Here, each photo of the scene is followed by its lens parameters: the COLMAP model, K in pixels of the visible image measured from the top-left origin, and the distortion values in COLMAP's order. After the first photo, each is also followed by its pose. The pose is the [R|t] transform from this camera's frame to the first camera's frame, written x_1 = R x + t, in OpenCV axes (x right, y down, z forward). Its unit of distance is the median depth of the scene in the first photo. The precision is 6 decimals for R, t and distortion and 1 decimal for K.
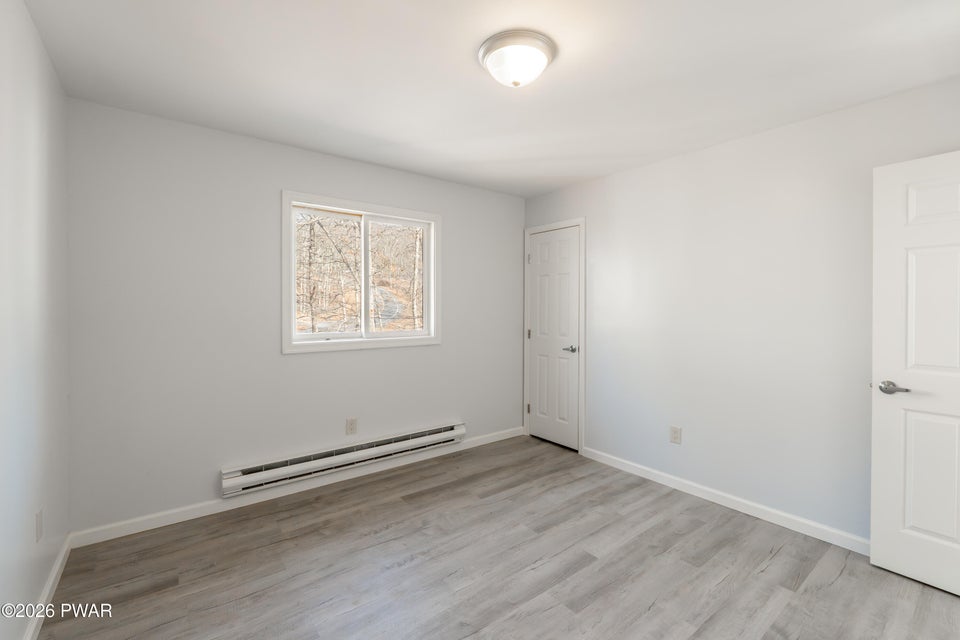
lens RADIAL K [[406.2, 0, 475.2], [0, 406.2, 314.2], [0, 0, 1]] dist [-0.008324, 0.000342]
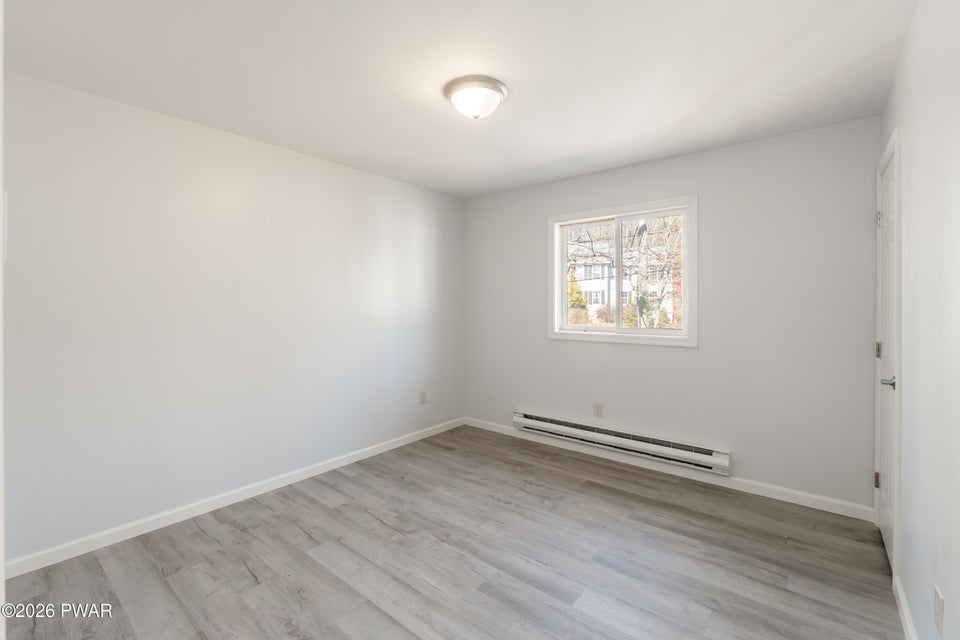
lens RADIAL K [[406.2, 0, 474.7], [0, 406.2, 311.6], [0, 0, 1]] dist [-0.008324, 0.000342]
pose [[0.240945, 0.017342, -0.970384, 0.775219], [-0.014783, 0.999790, 0.014197, -0.007518], [0.970426, 0.010924, 0.241150, 0.440460]]
